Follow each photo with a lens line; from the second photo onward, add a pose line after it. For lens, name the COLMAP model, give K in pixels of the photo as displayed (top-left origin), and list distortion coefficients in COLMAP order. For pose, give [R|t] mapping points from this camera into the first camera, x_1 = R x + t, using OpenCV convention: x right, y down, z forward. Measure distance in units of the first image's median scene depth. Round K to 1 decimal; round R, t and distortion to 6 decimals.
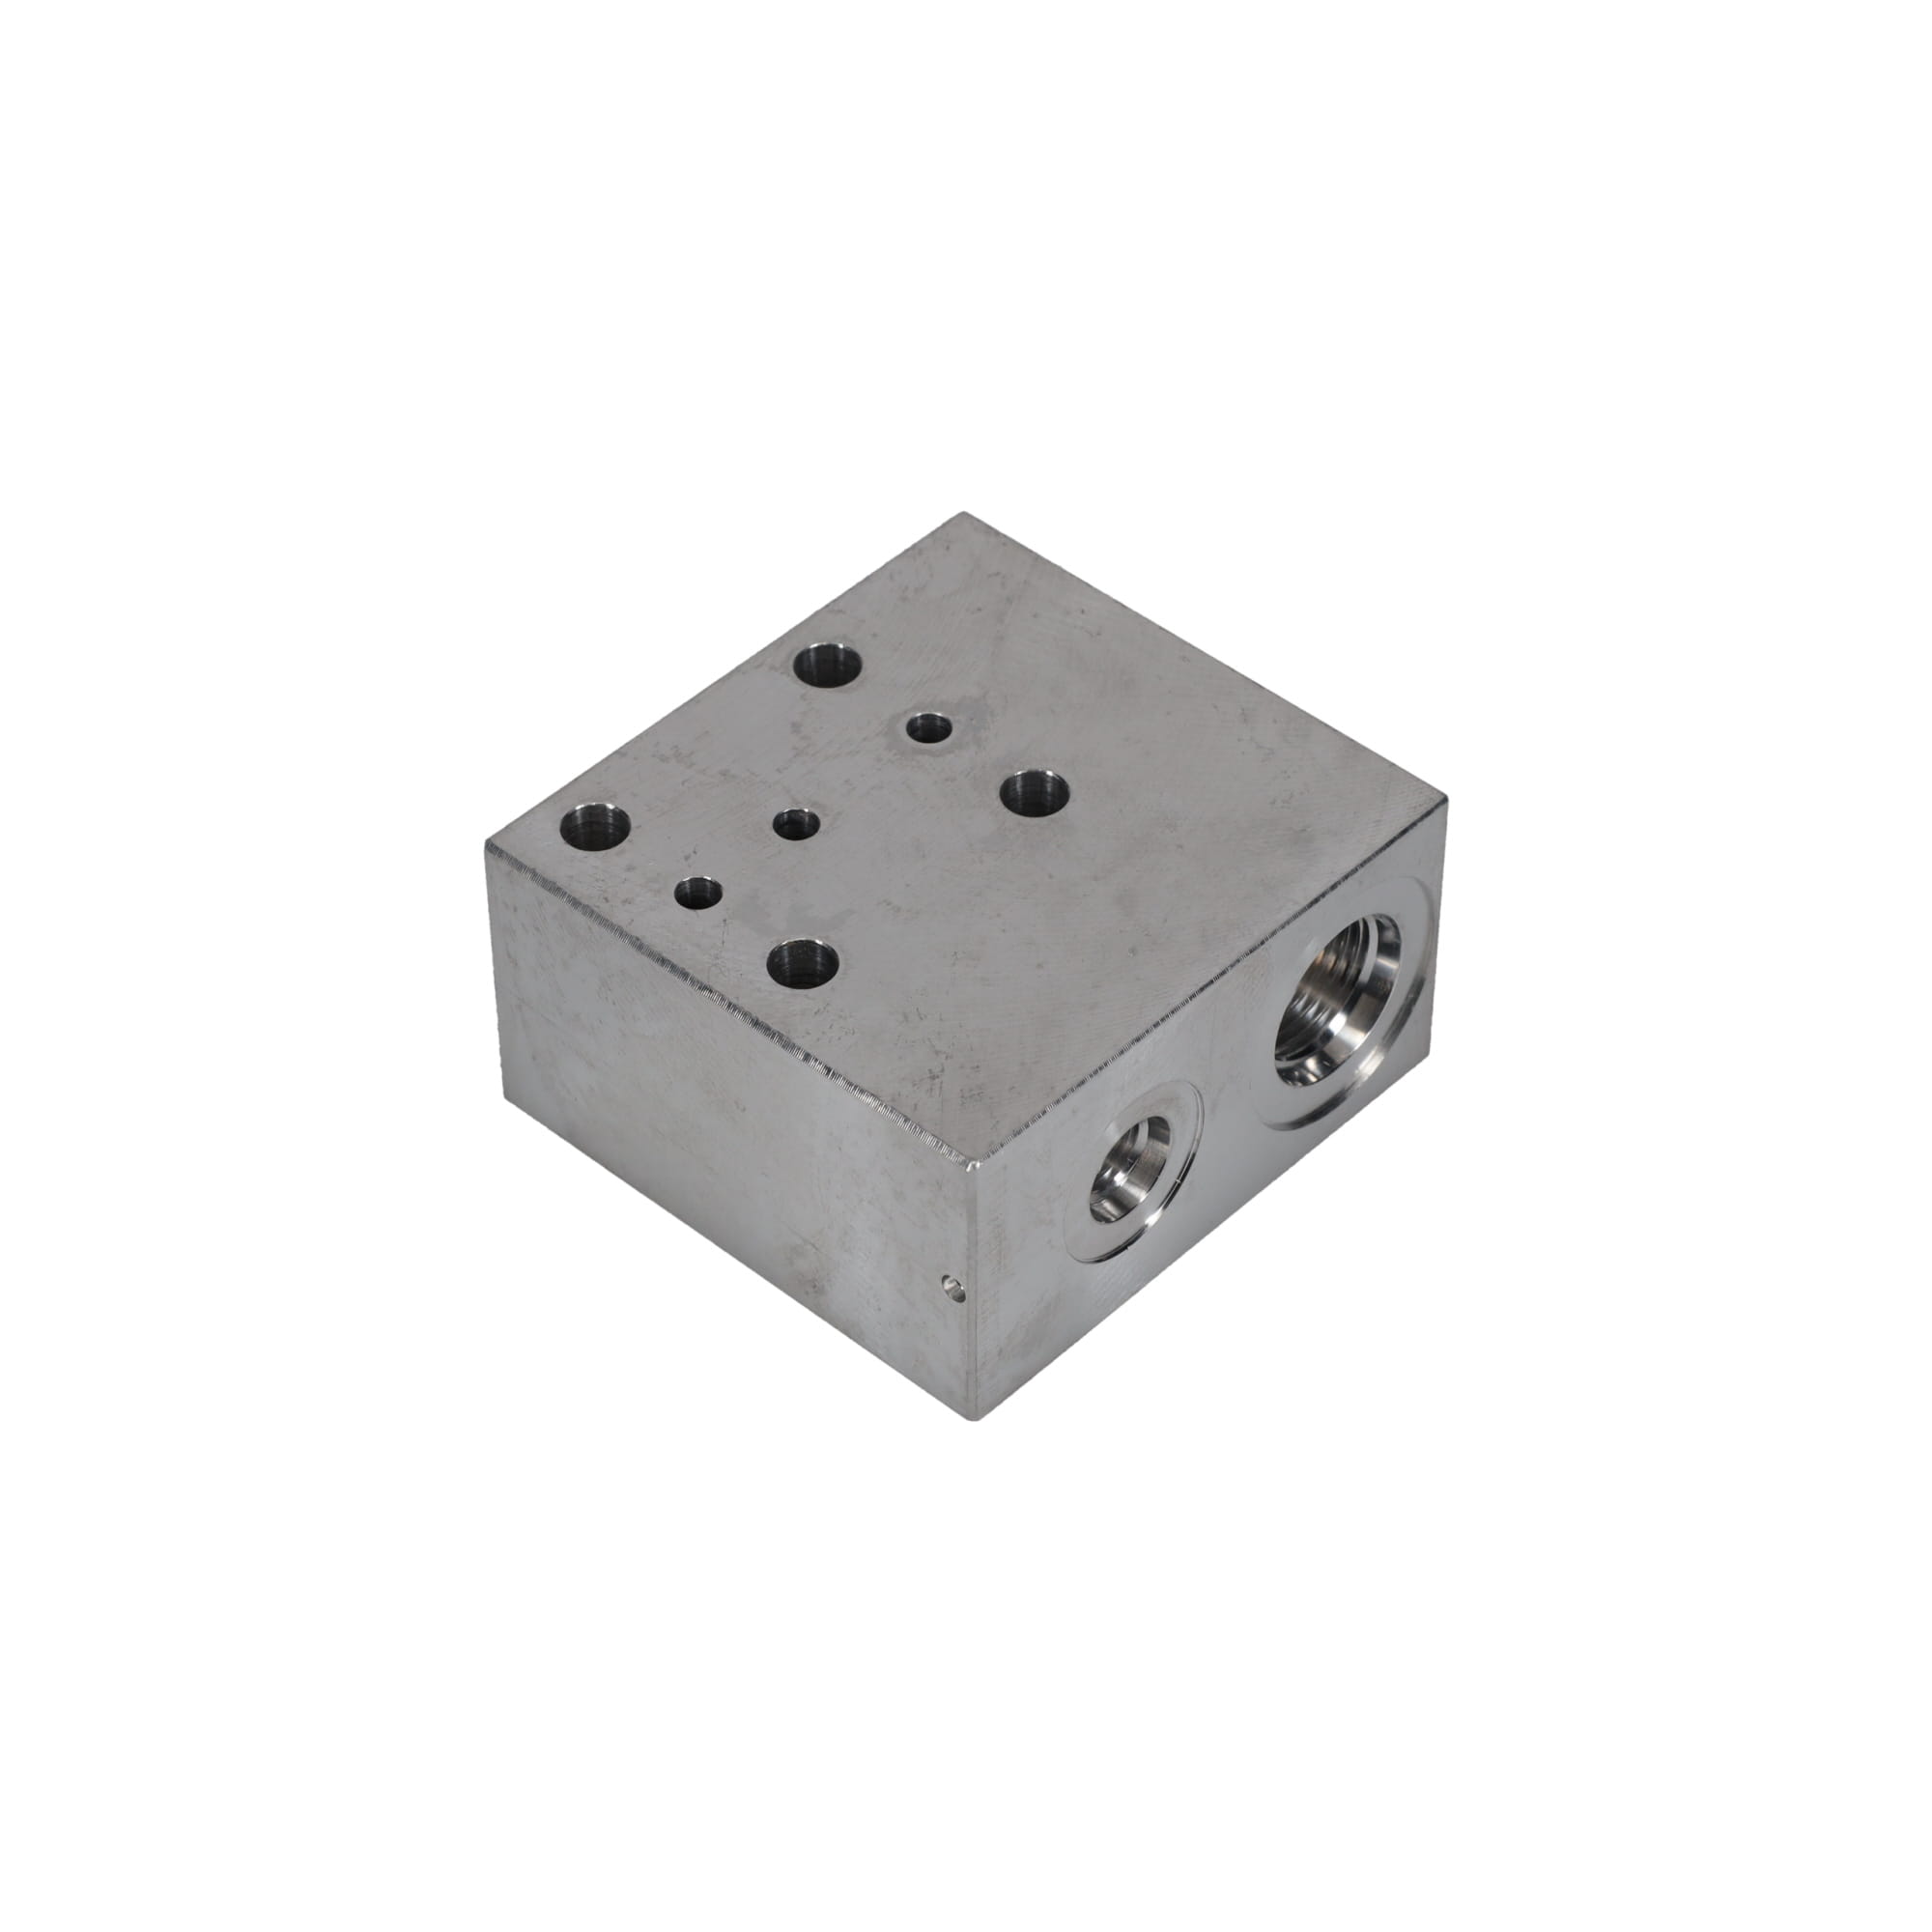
lens RADIAL K [[5797.0, 0, 966.0], [0, 5797.0, 966.0], [0, 0, 1]] dist [0.009155, -0.035926]
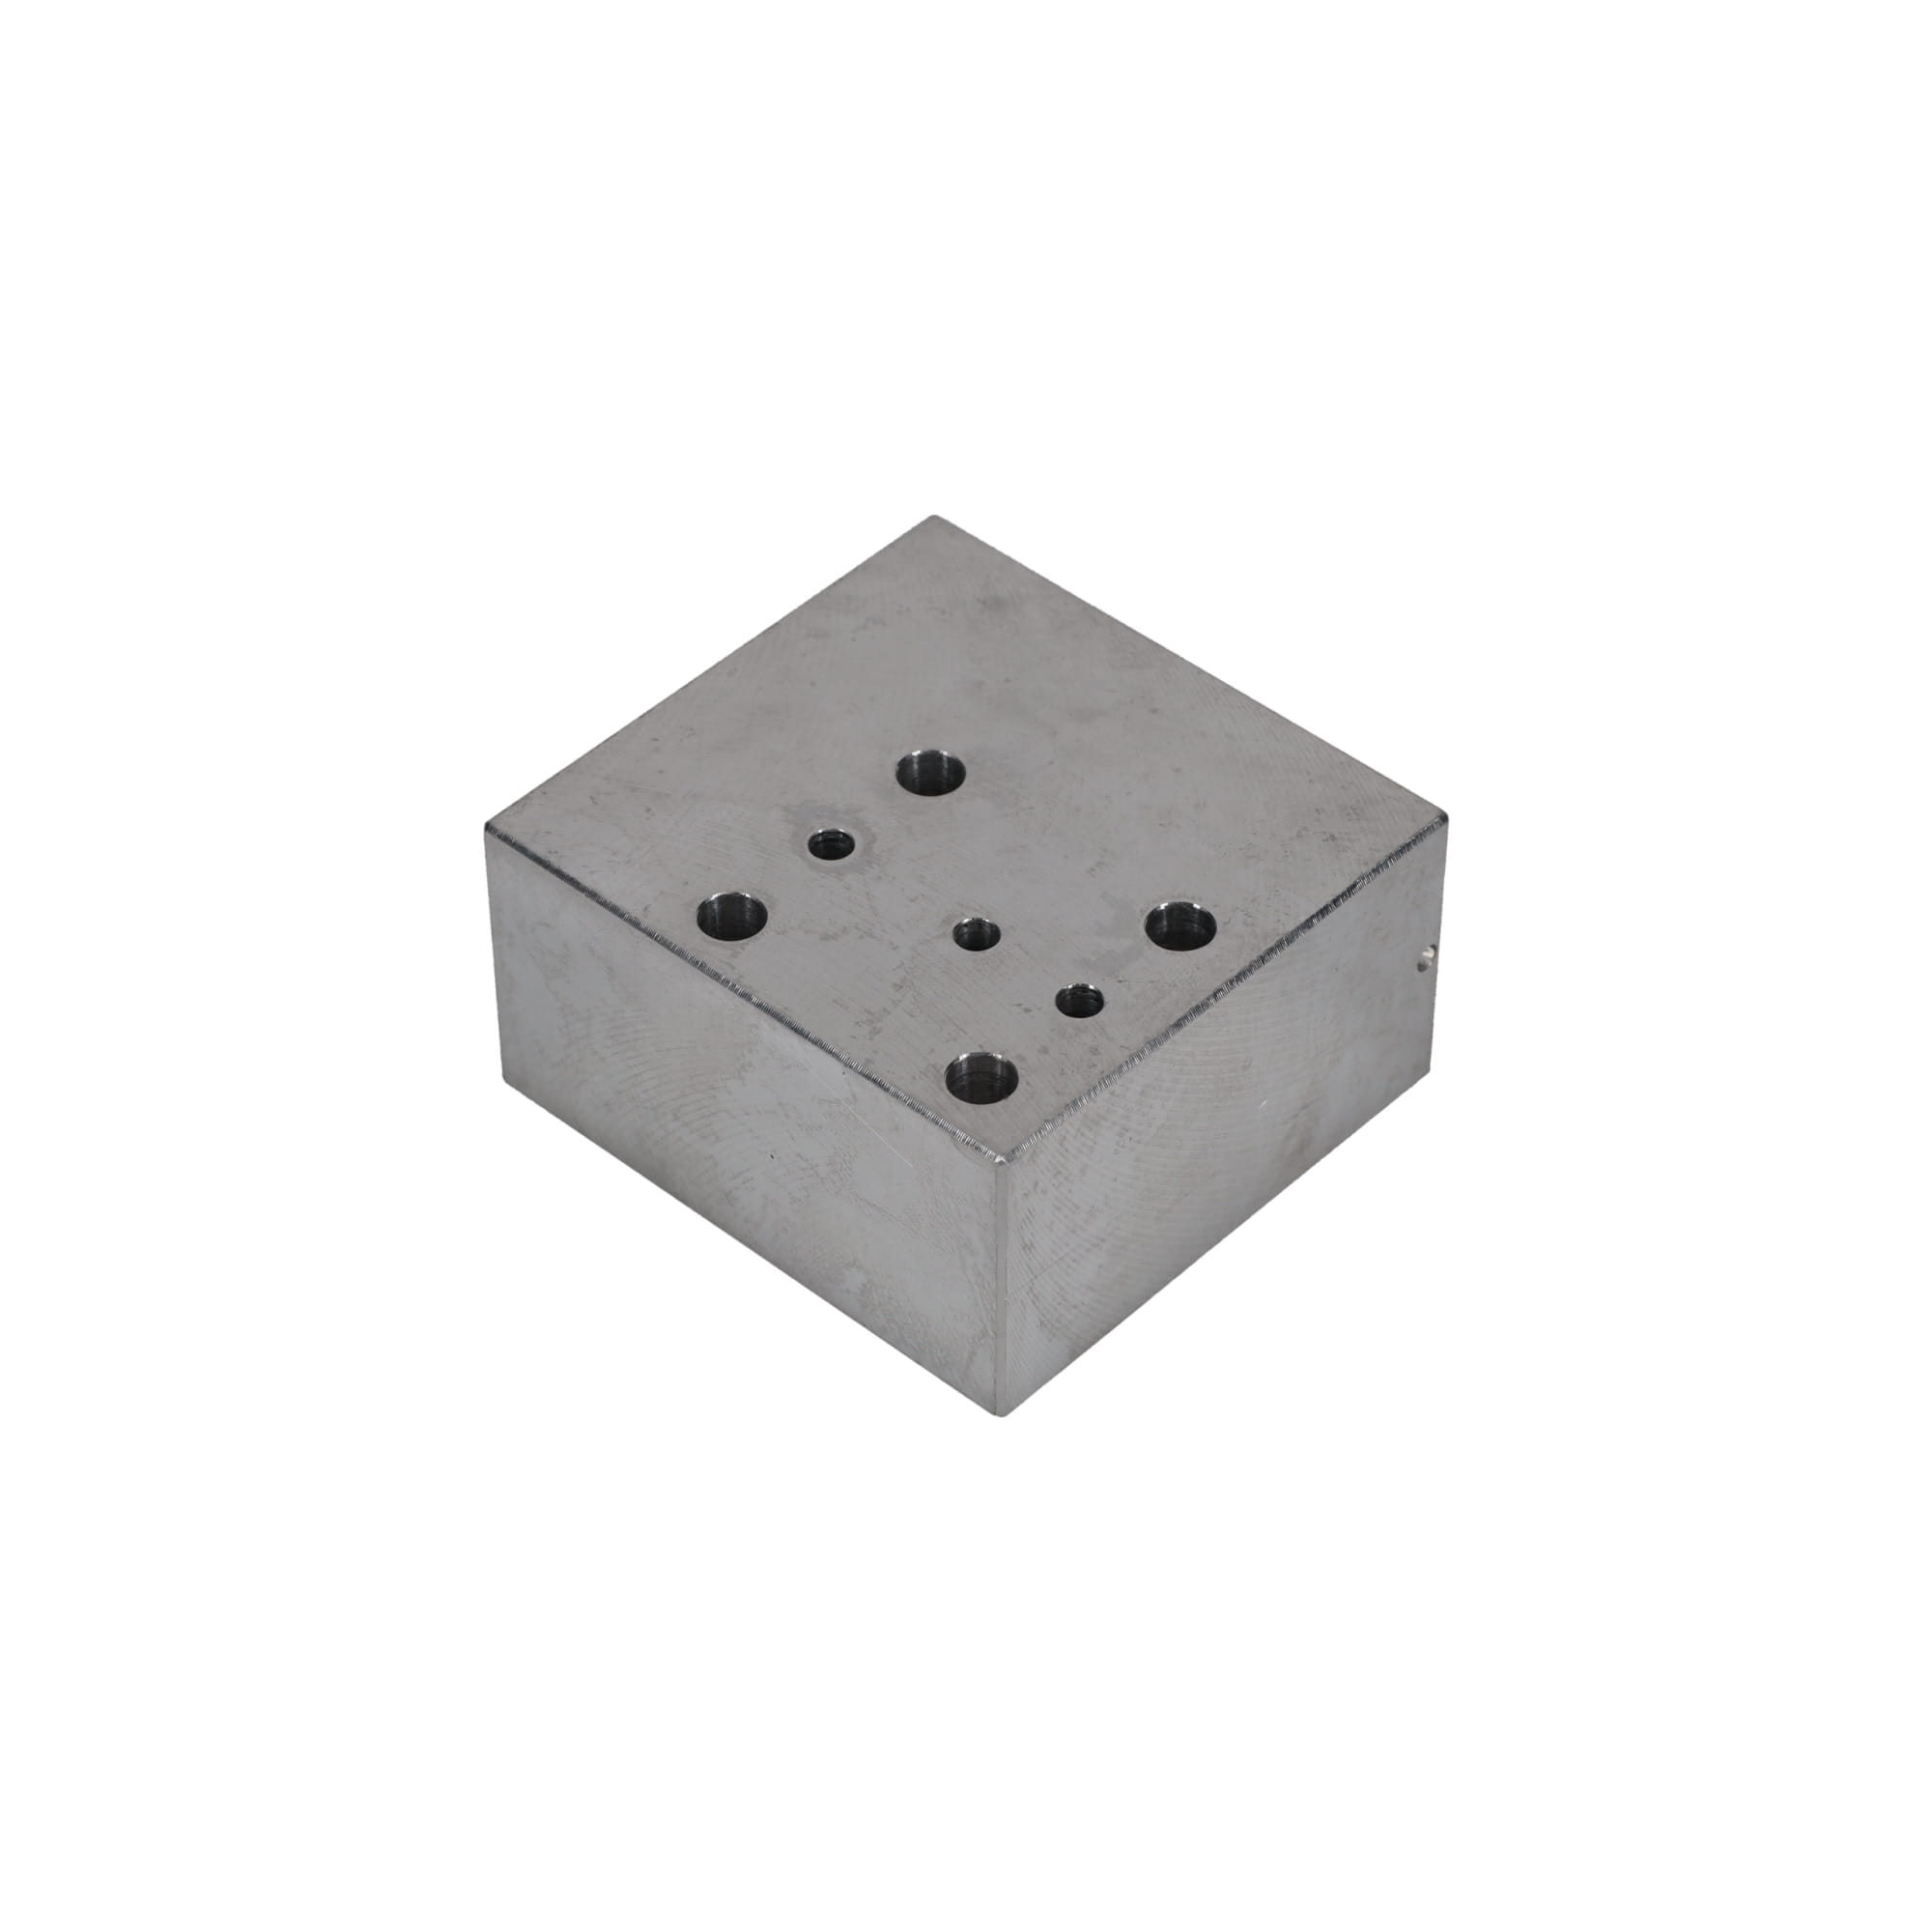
lens RADIAL K [[5797.0, 0, 966.0], [0, 5797.0, 966.0], [0, 0, 1]] dist [0.009155, -0.035926]
pose [[-0.002186, -0.688773, 0.724974, -0.737485], [0.697065, 0.518762, 0.494960, -0.503926], [-0.717004, 0.506436, 0.478986, 0.527574]]
